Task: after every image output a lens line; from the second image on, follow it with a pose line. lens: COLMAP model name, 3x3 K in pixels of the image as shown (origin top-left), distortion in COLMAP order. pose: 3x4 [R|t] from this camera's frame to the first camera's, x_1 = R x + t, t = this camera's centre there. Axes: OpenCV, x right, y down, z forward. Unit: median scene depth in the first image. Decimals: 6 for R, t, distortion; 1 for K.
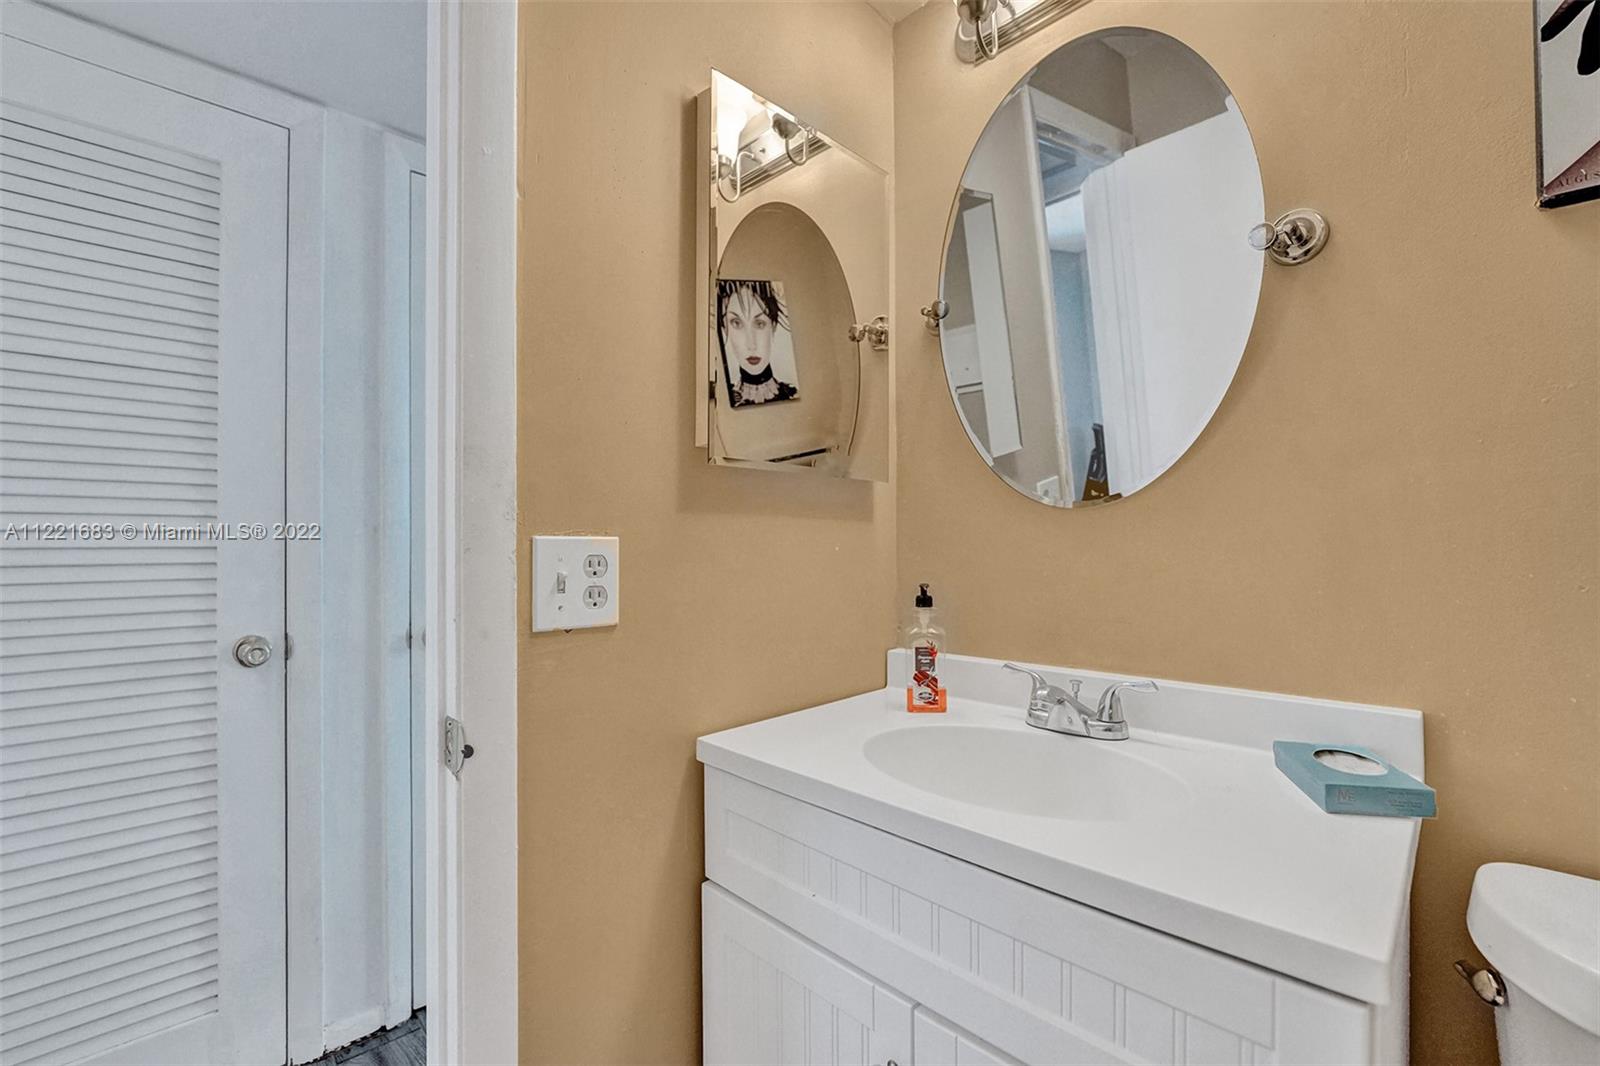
lens RADIAL K [[691.4, 0, 800.0], [0, 691.4, 533.0], [0, 0, 1]] dist [-0.023560, -0.000365]
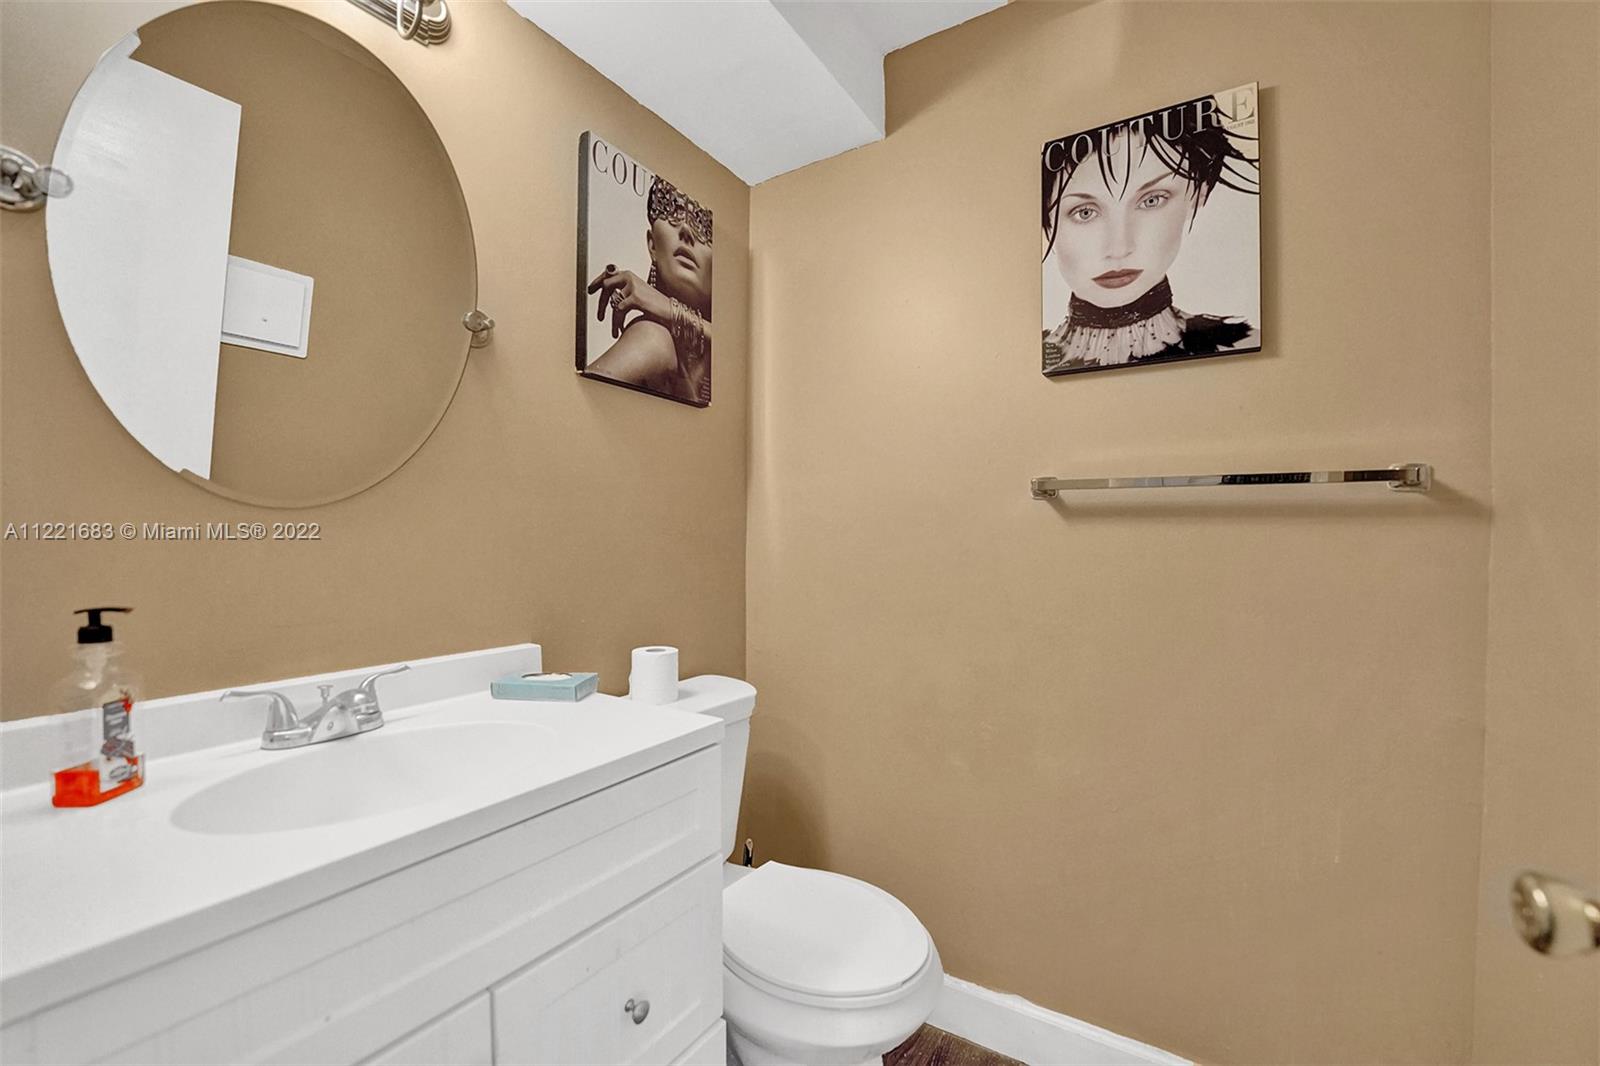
lens RADIAL K [[660.6, 0, 802.9], [0, 660.6, 537.6], [0, 0, 1]] dist [-0.018514, 0.000043]
pose [[-0.212544, 0.004145, 0.977143, -0.578002], [-0.015966, 0.999843, -0.007714, 0.001100], [-0.977021, -0.017241, -0.212444, 0.484178]]
